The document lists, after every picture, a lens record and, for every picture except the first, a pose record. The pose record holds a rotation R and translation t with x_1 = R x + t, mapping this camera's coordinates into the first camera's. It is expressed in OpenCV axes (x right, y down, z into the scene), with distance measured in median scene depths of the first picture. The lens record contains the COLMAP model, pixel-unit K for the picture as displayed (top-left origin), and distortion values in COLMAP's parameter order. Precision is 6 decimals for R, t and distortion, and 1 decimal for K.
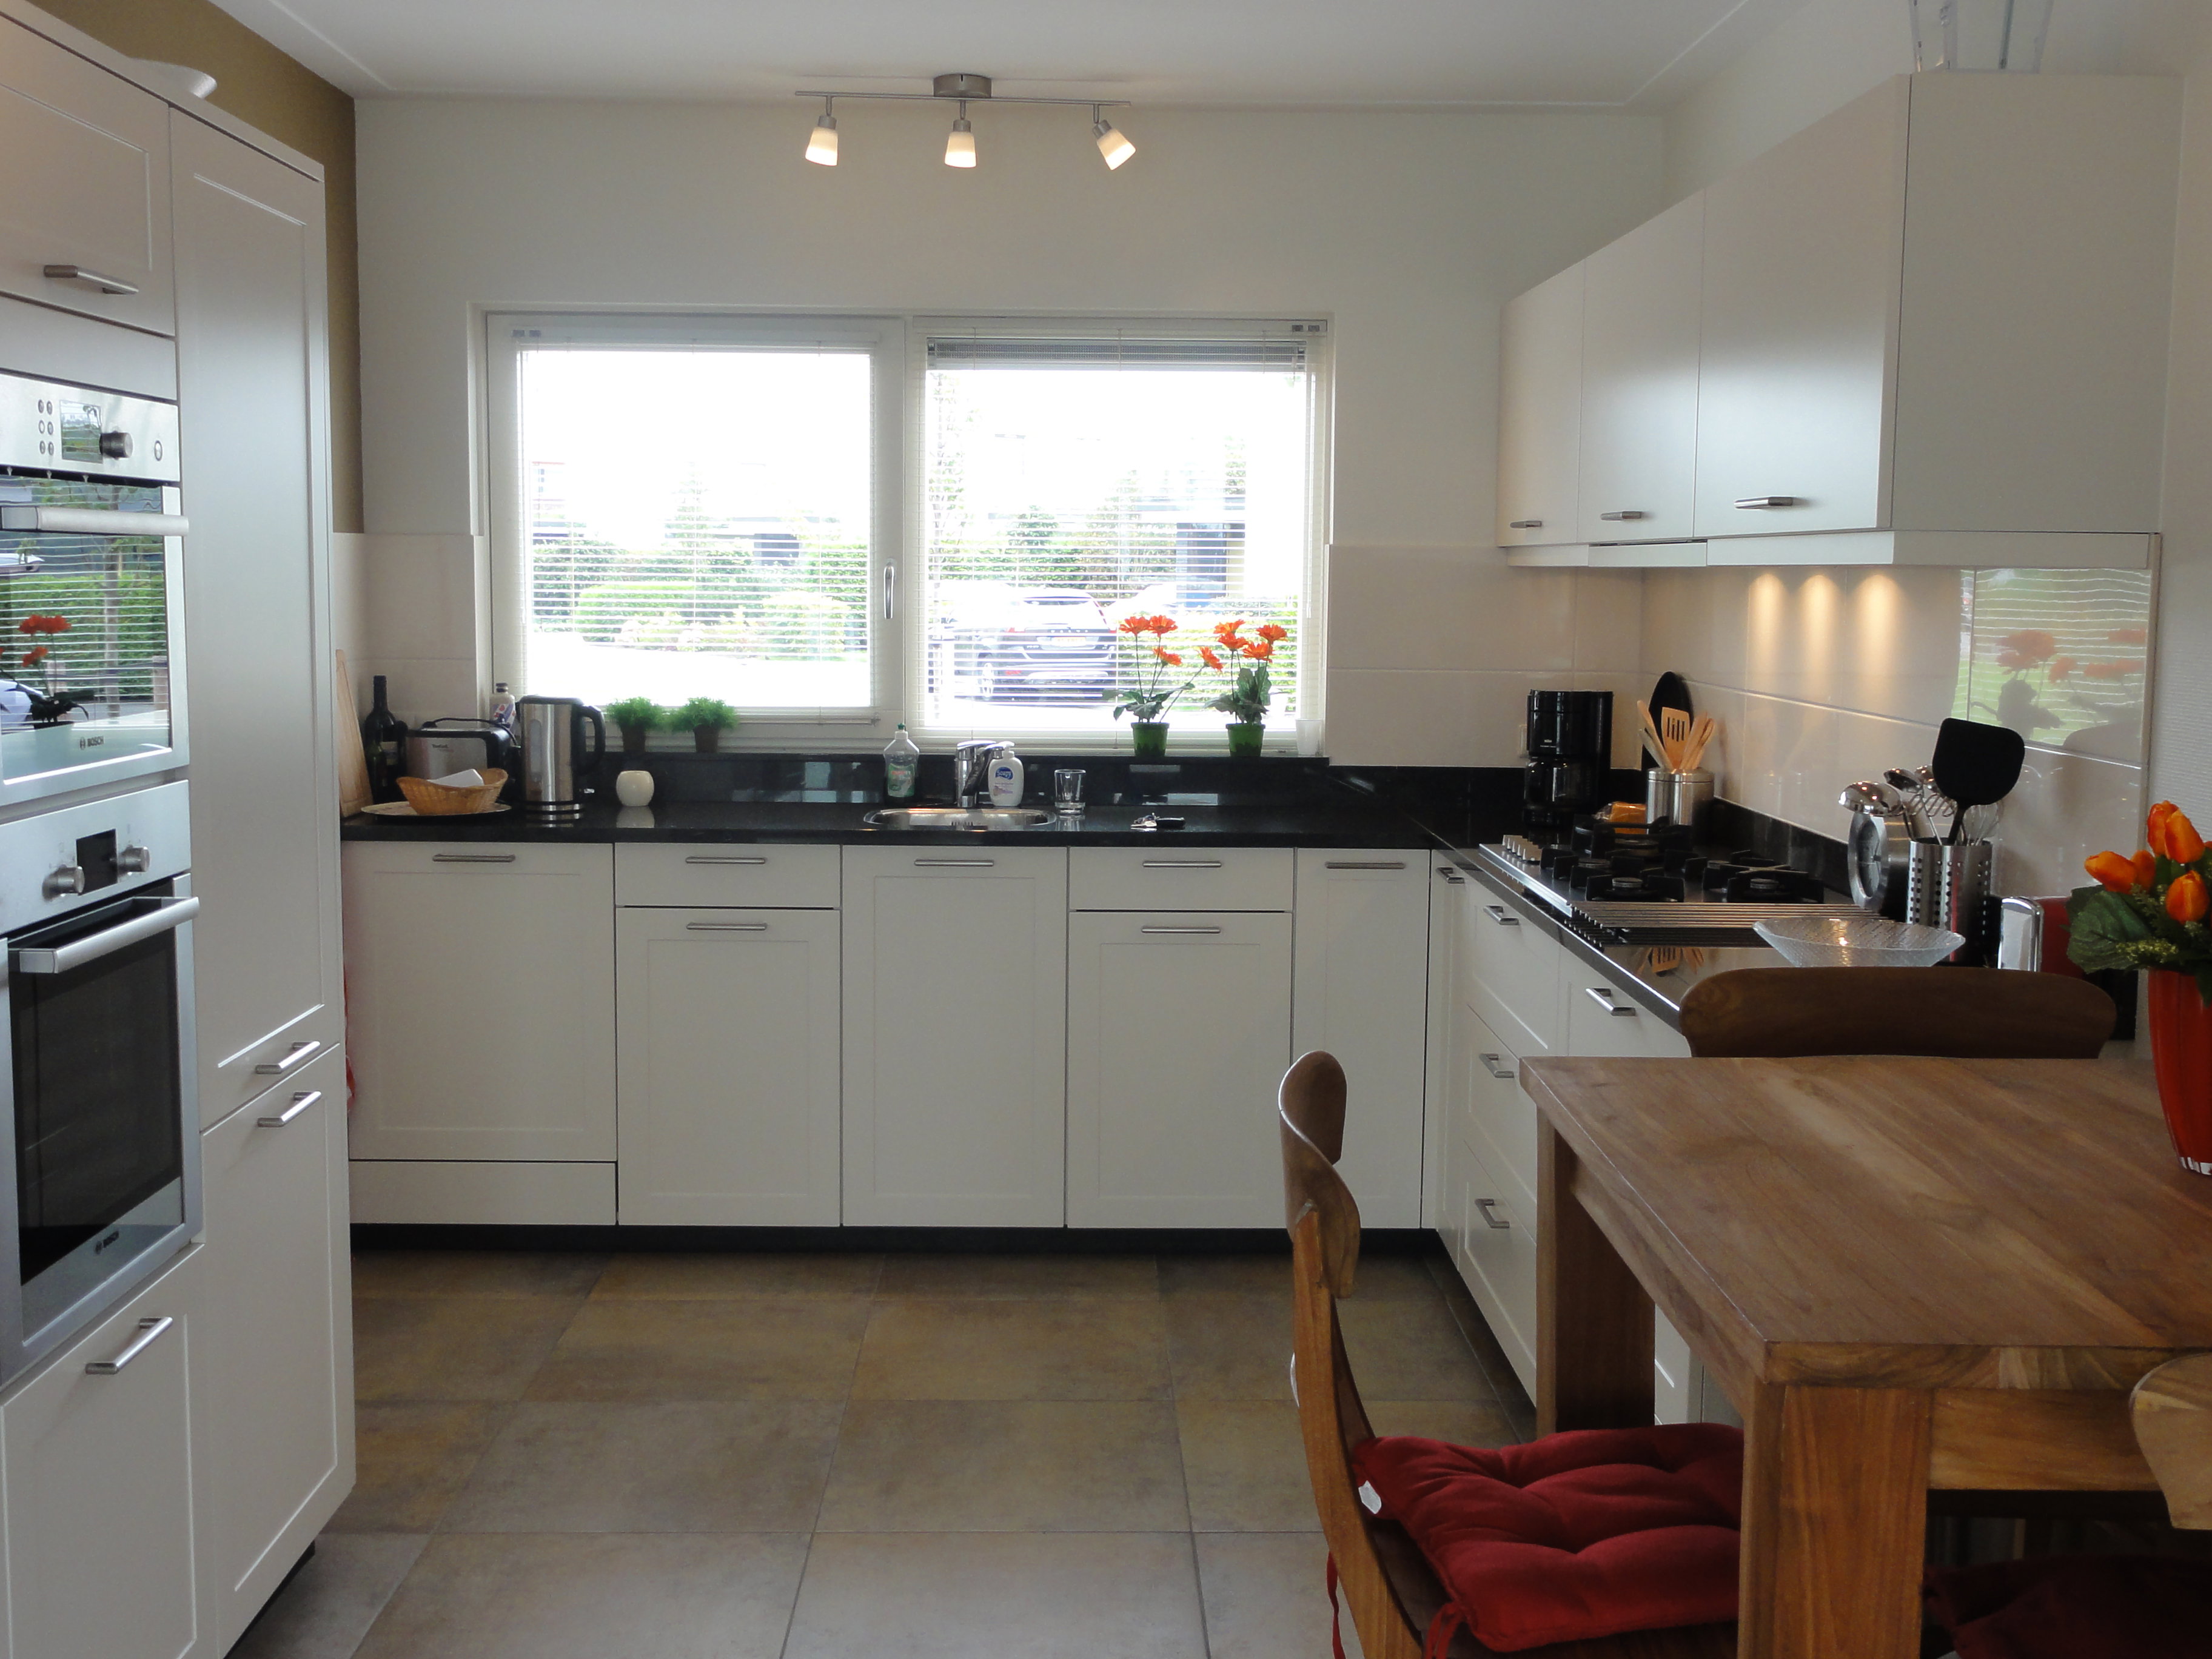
lens RADIAL K [[2365.2, 0, 1105.2], [0, 2365.2, 804.8], [0, 0, 1]] dist [0.004425, 0.012523]
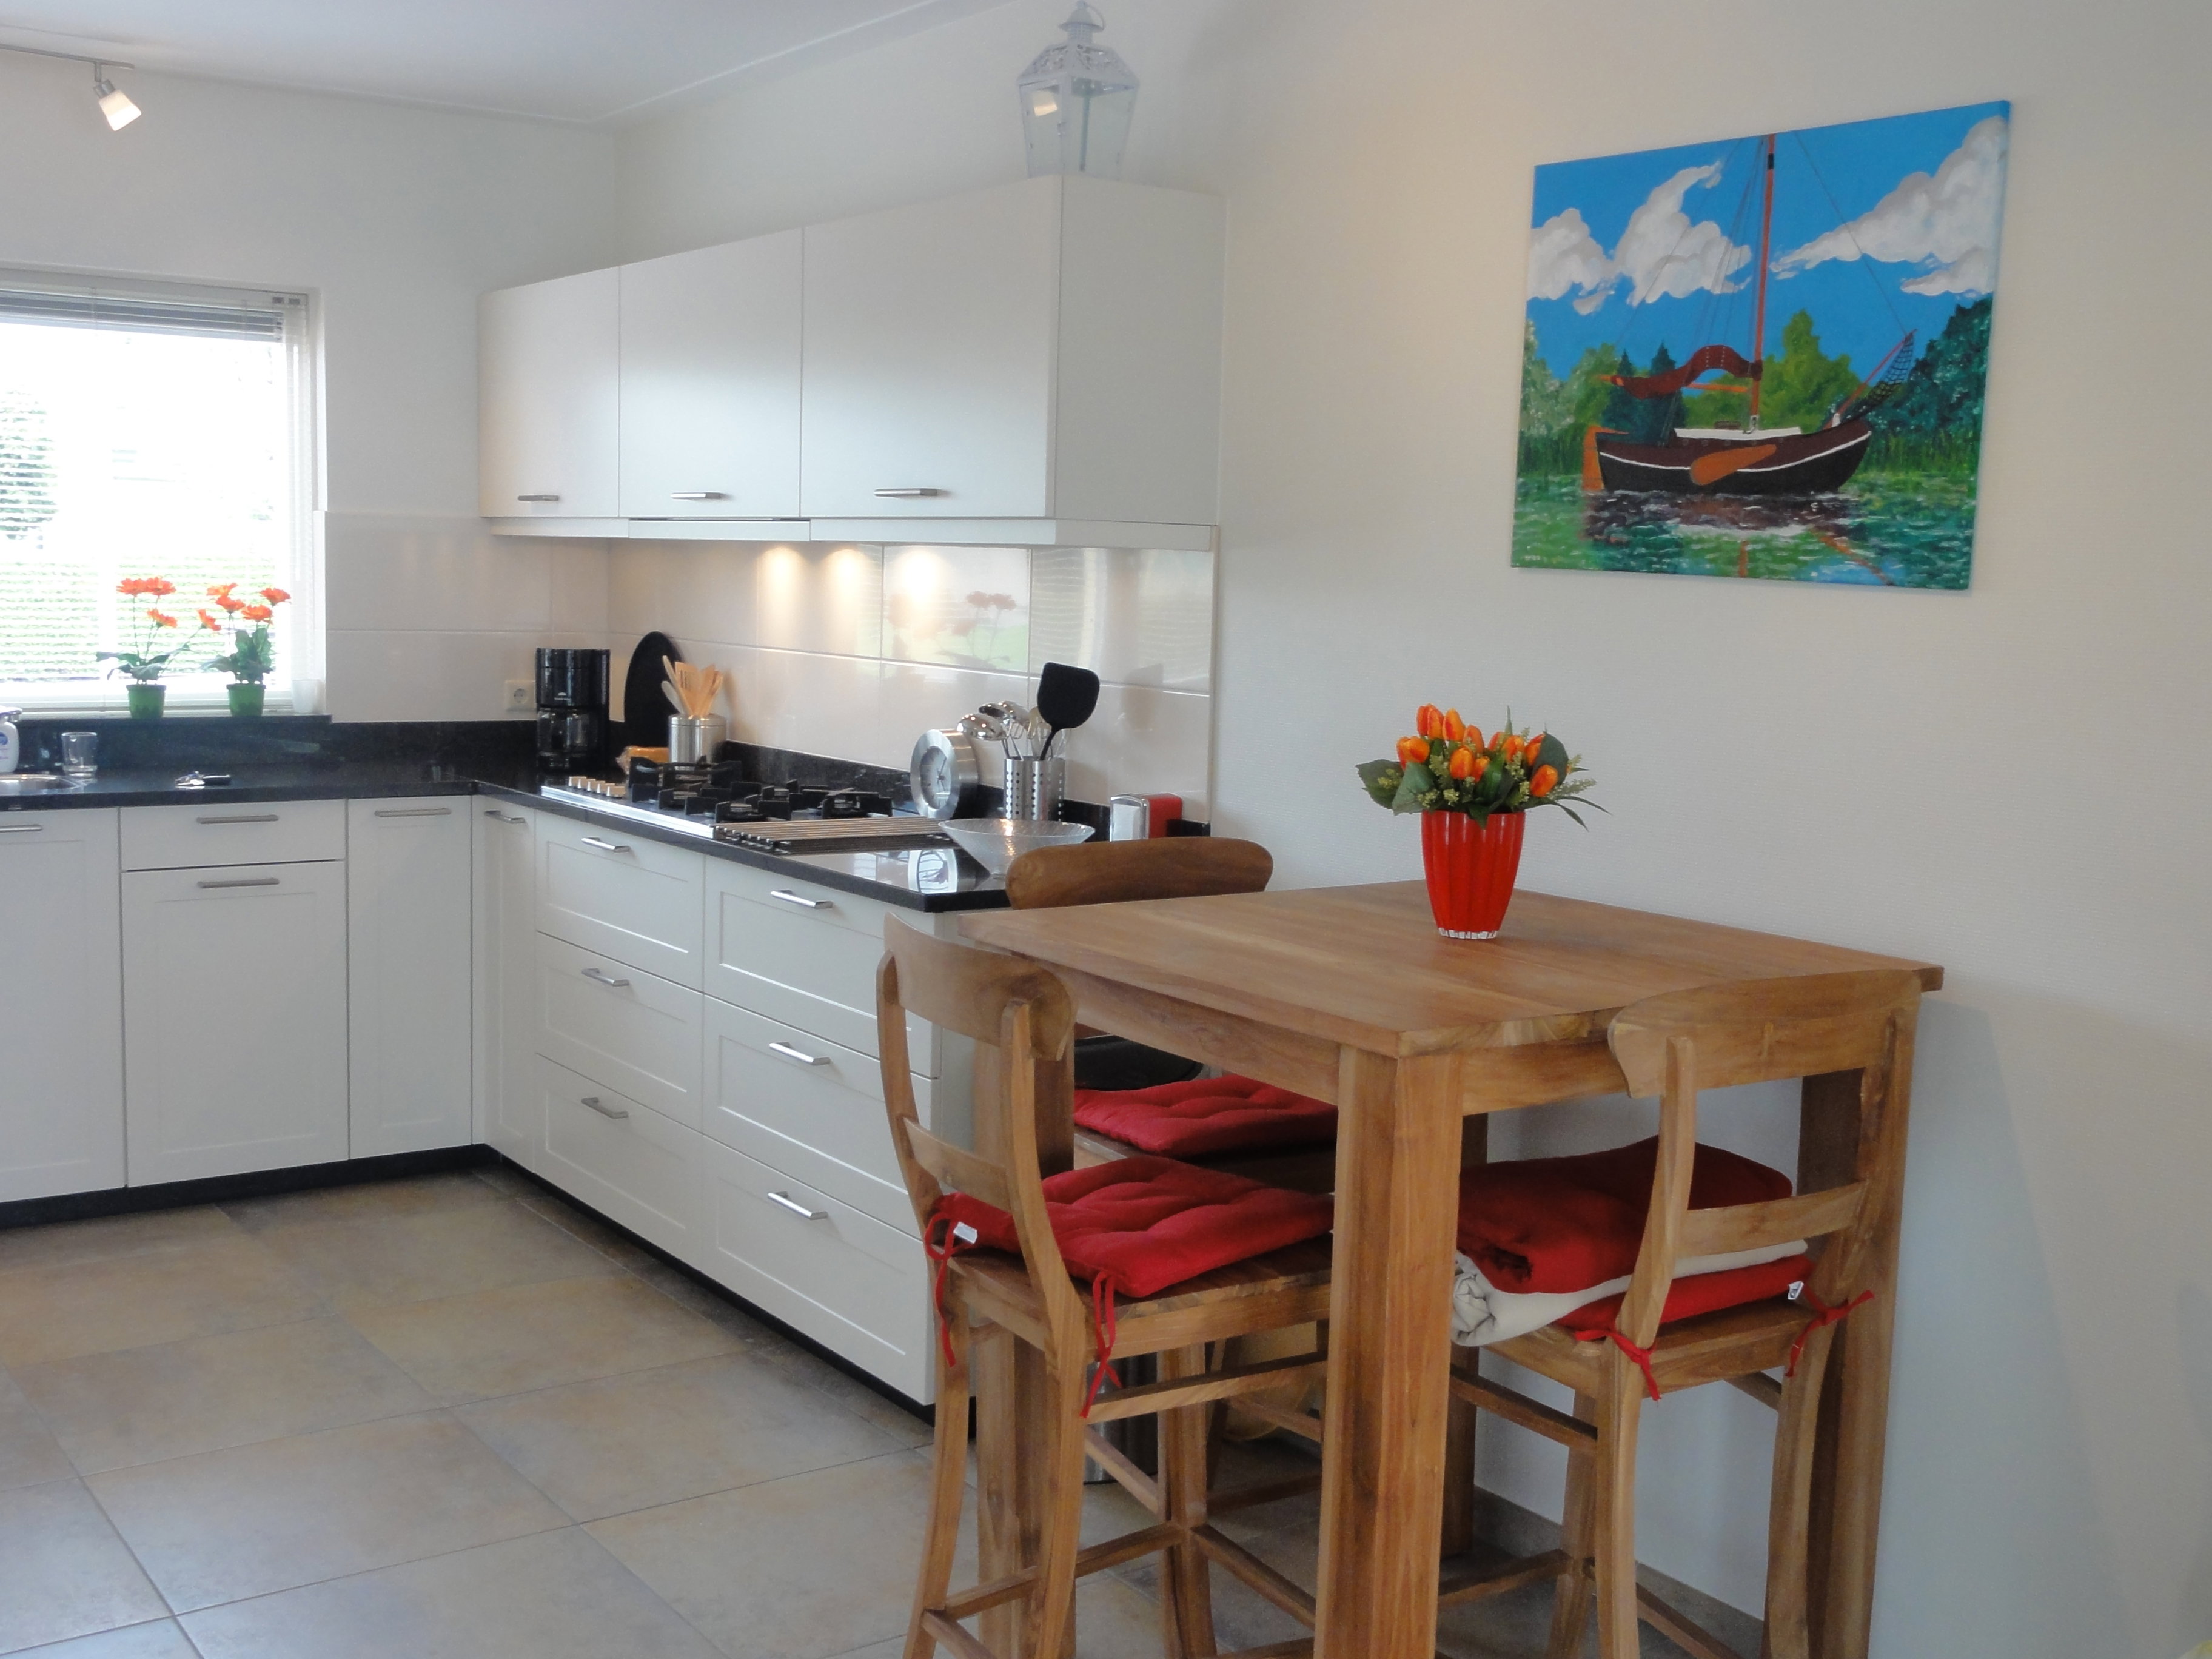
lens RADIAL K [[2365.2, 0, 1105.2], [0, 2365.2, 804.8], [0, 0, 1]] dist [0.004425, 0.012523]
pose [[0.832386, -0.044140, 0.552435, -0.206339], [0.036540, 0.999025, 0.024766, 0.006445], [-0.552990, -0.000429, 0.833188, -0.063221]]
